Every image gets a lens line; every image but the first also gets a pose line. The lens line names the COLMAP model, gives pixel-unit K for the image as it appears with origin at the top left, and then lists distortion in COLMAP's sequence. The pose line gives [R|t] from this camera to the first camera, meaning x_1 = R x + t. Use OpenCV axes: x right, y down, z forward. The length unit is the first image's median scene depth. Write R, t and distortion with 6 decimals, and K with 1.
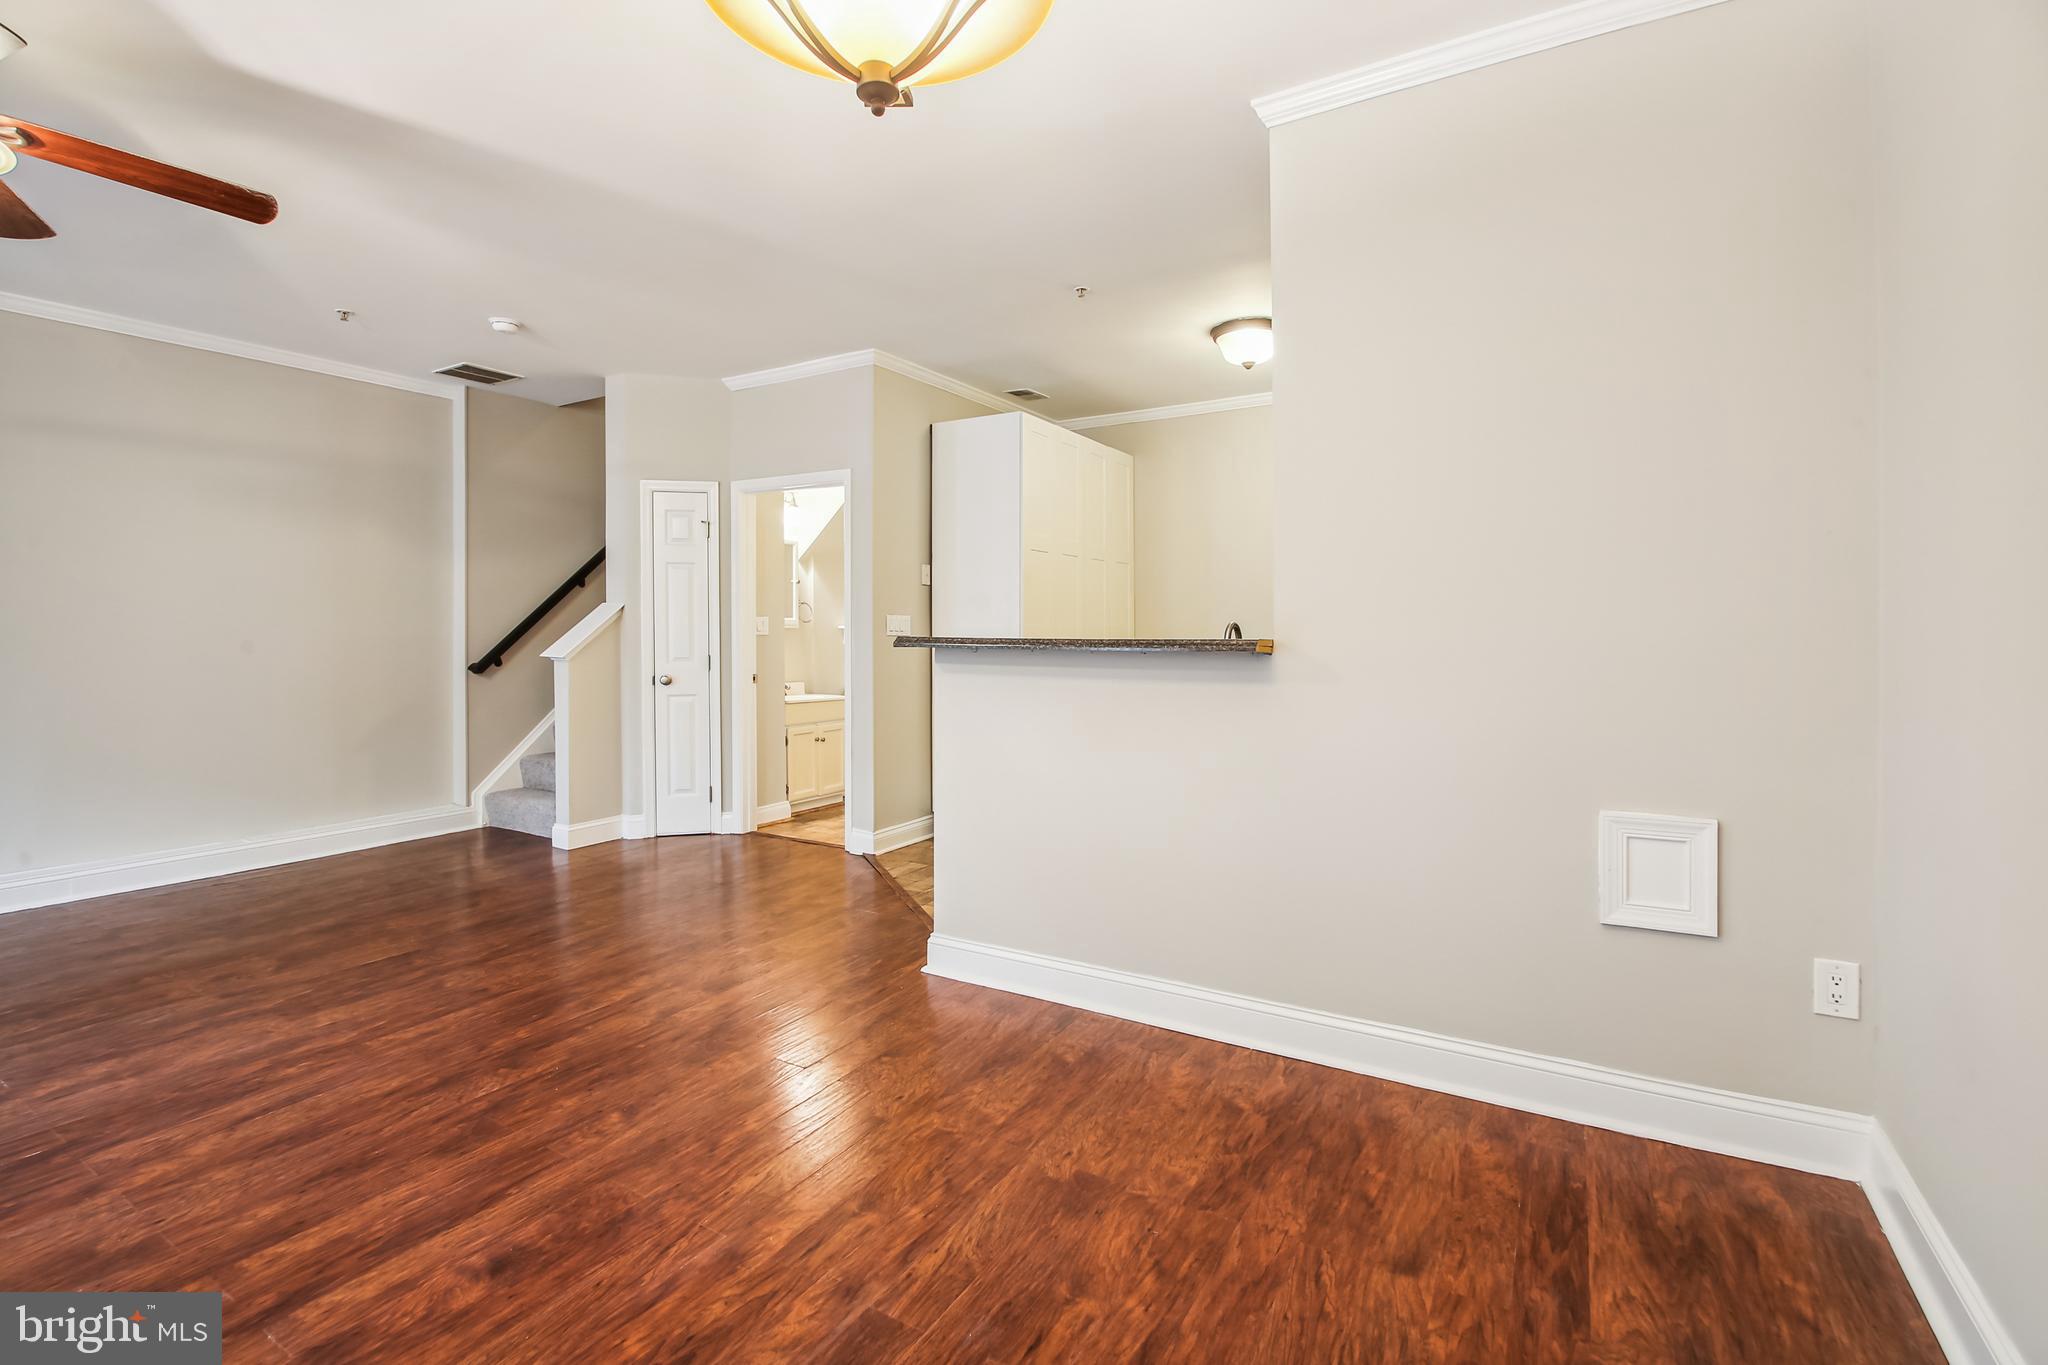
lens RADIAL K [[920.9, 0, 1019.7], [0, 920.9, 633.6], [0, 0, 1]] dist [-0.003408, -0.009036]
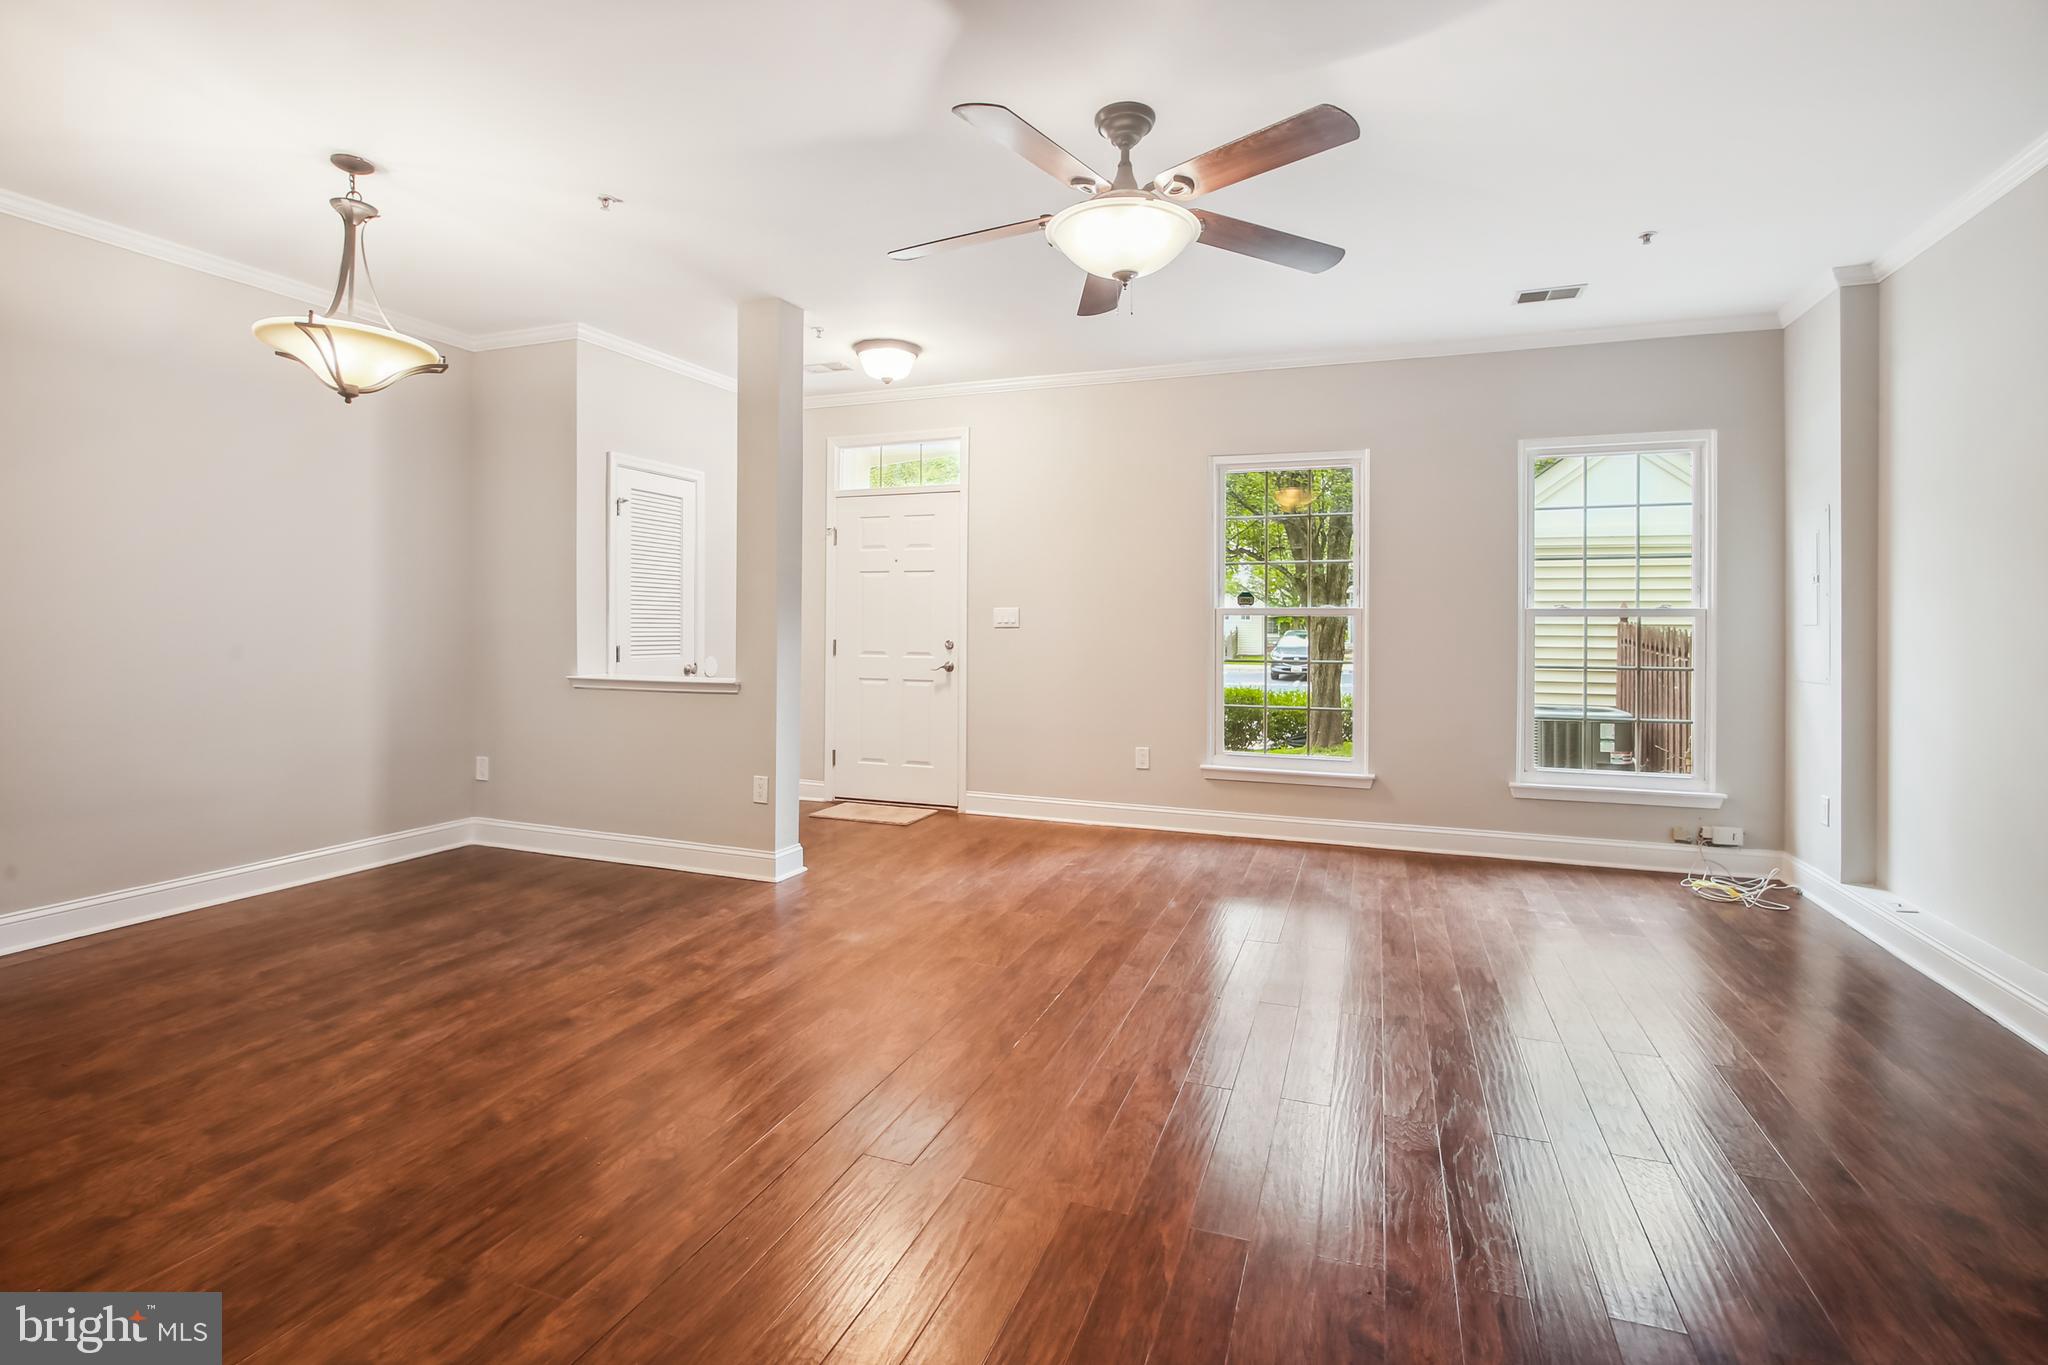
lens RADIAL K [[939.4, 0, 1031.1], [0, 939.4, 618.7], [0, 0, 1]] dist [-0.003963, -0.009988]
pose [[-0.982686, -0.004316, -0.185231, -0.694909], [-0.003745, 0.999987, -0.003430, -0.000788], [0.185243, -0.002676, -0.982689, 1.802054]]
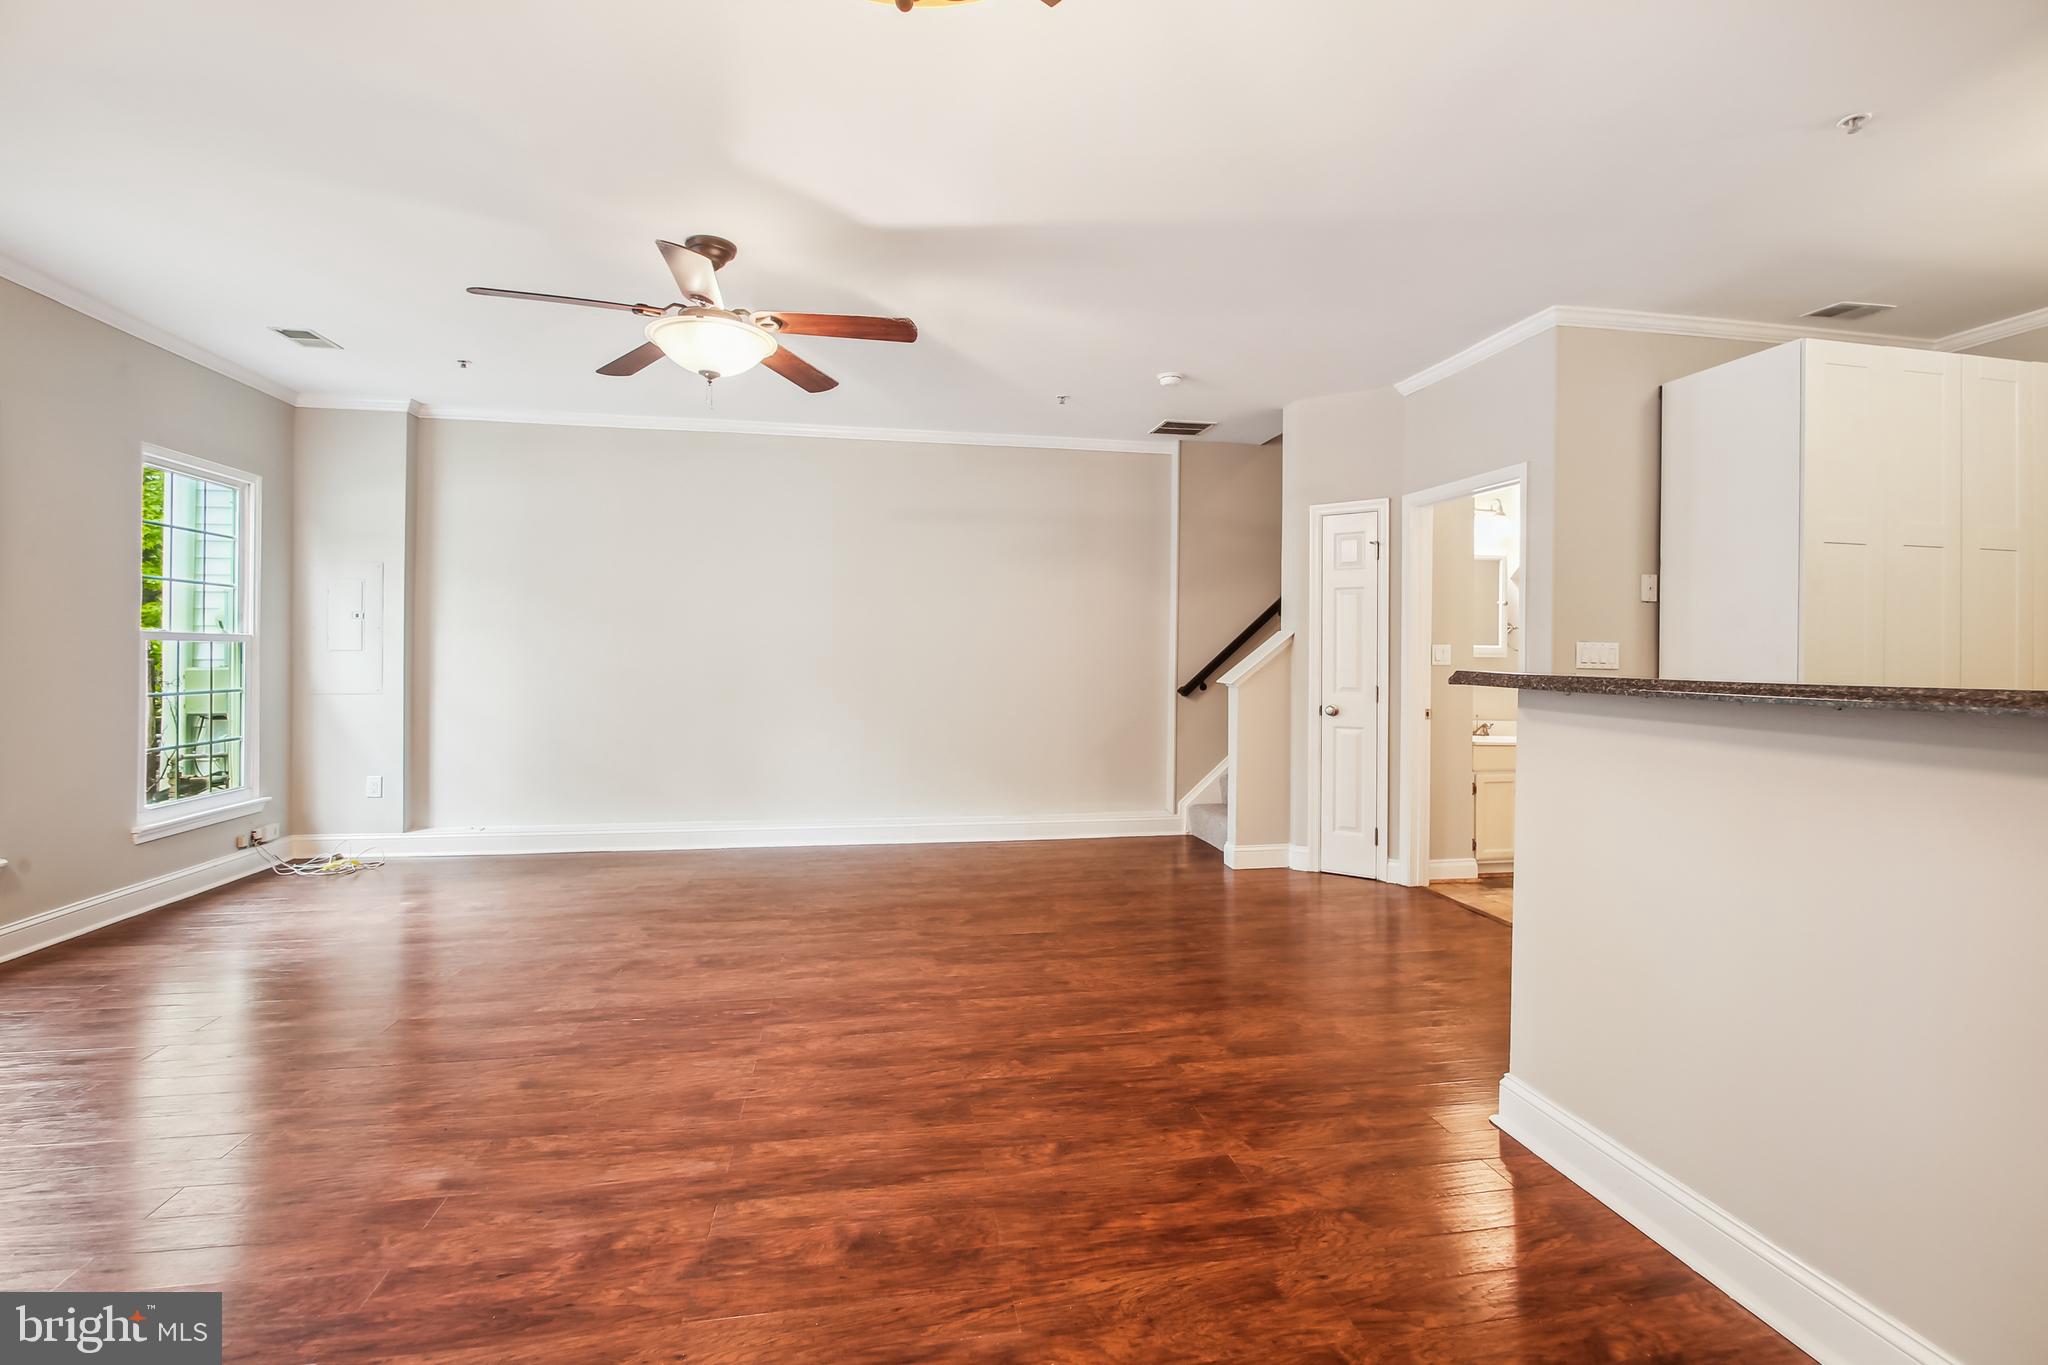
lens RADIAL K [[905.7, 0, 1026.6], [0, 905.7, 648.5], [0, 0, 1]] dist [-0.000694, -0.006120]
pose [[0.657932, 0.001016, -0.753077, 0.243955], [-0.011163, 0.999902, -0.008404, -0.005640], [0.752995, 0.013936, 0.657879, 0.283865]]
